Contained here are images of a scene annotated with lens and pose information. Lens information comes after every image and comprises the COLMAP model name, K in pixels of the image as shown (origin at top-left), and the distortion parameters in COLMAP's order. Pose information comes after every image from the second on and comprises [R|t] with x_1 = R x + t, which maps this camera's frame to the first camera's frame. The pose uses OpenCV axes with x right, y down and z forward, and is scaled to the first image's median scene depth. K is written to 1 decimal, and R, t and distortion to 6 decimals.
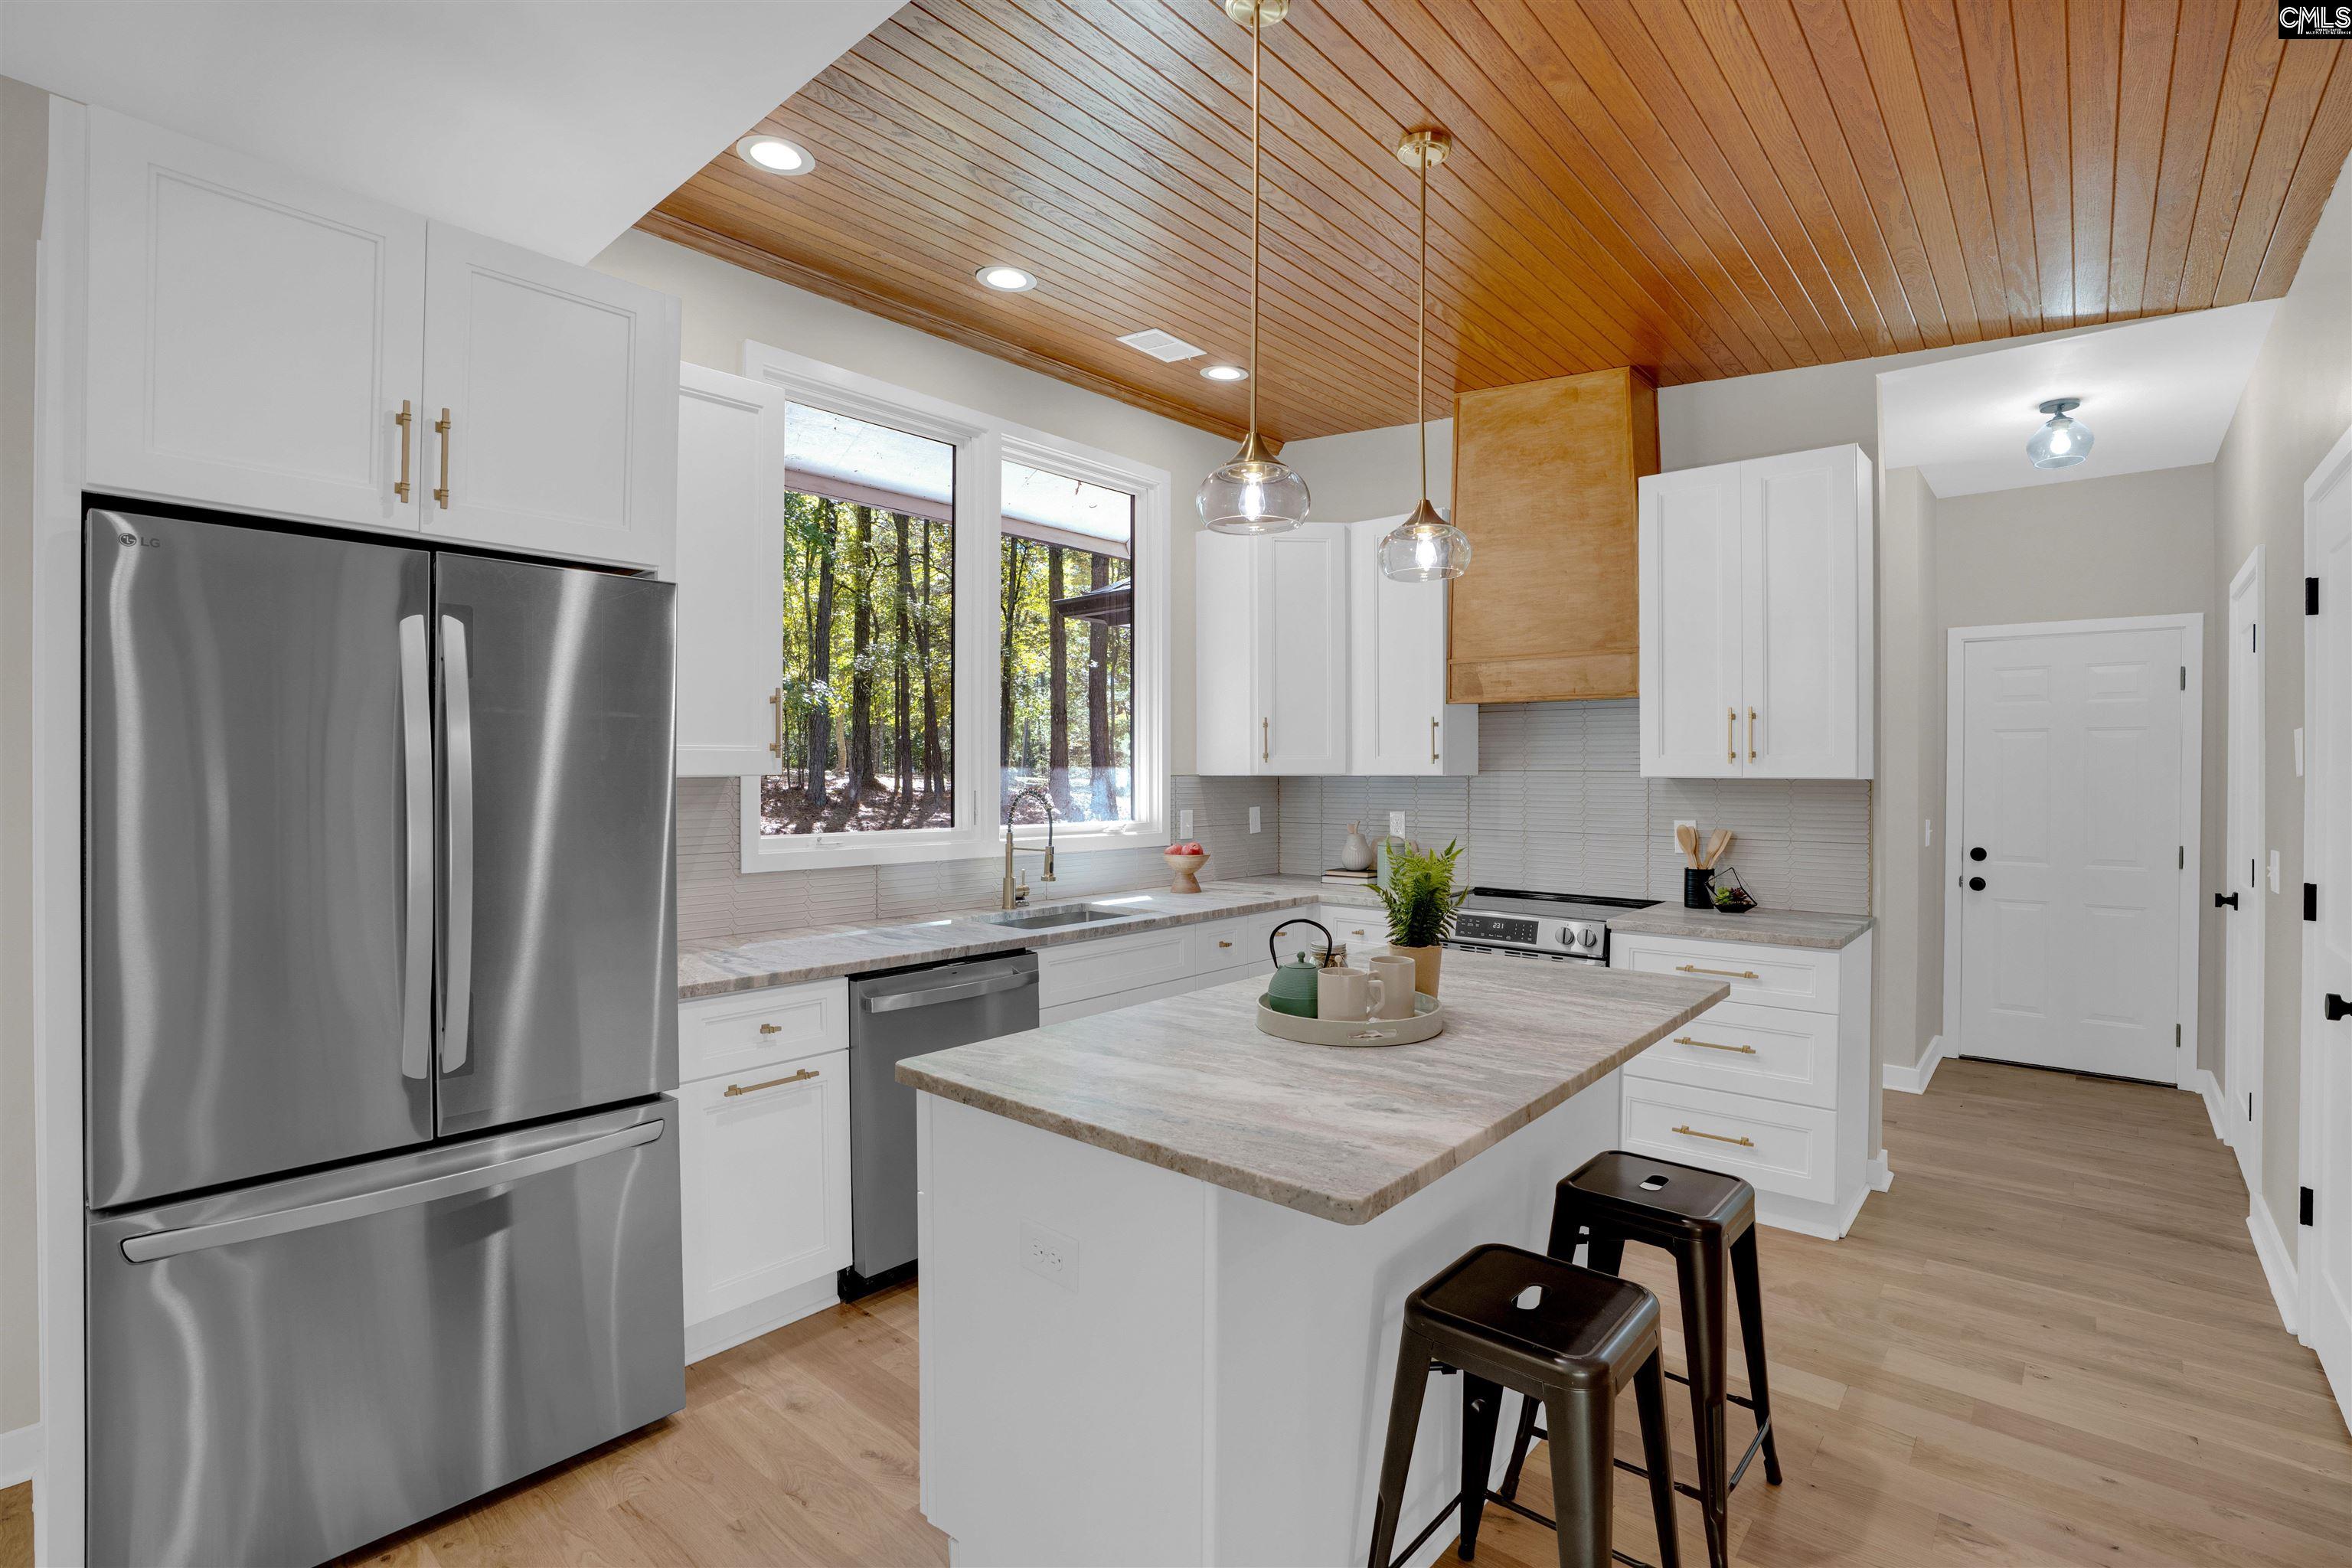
lens RADIAL K [[1103.1, 0, 1182.4], [0, 1103.1, 777.4], [0, 0, 1]] dist [-0.052472, 0.000665]
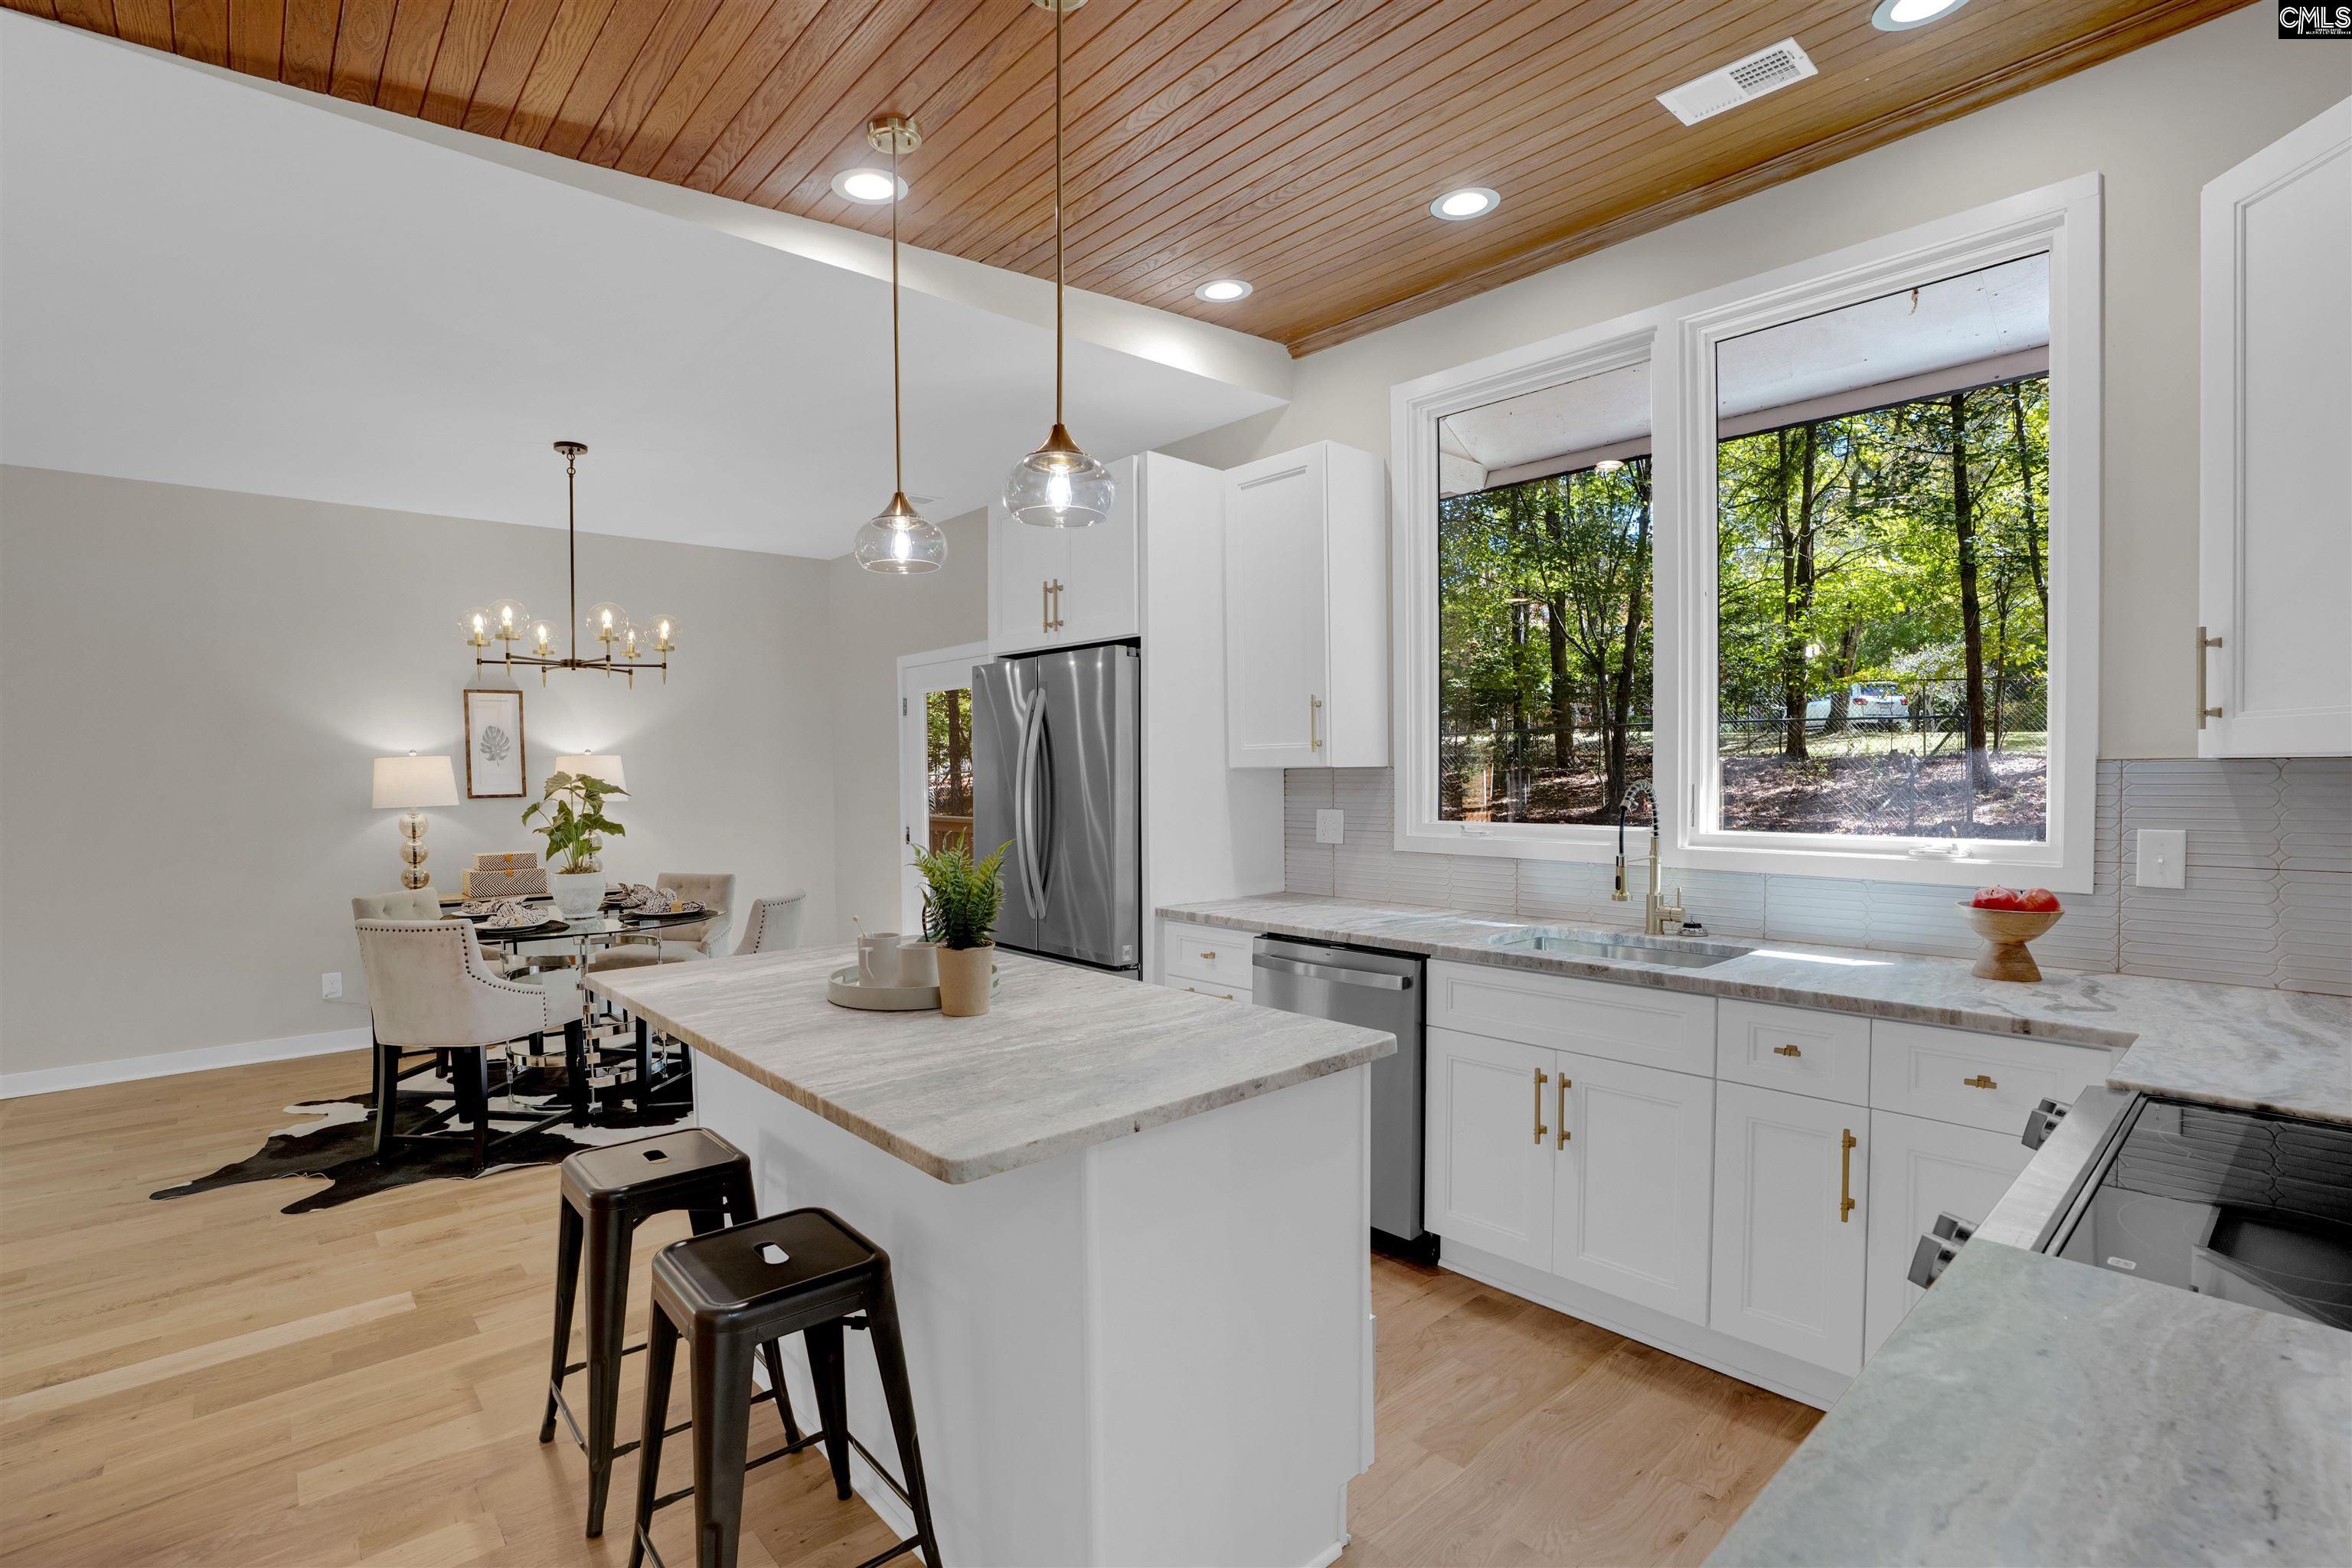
lens RADIAL K [[1103.1, 0, 1165.9], [0, 1103.1, 789.6], [0, 0, 1]] dist [-0.052472, 0.000665]
pose [[-0.146398, 0.015864, -0.989099, 0.721240], [0.005280, 0.999870, 0.015255, 0.004238], [0.989212, -0.002989, -0.146463, 0.849721]]
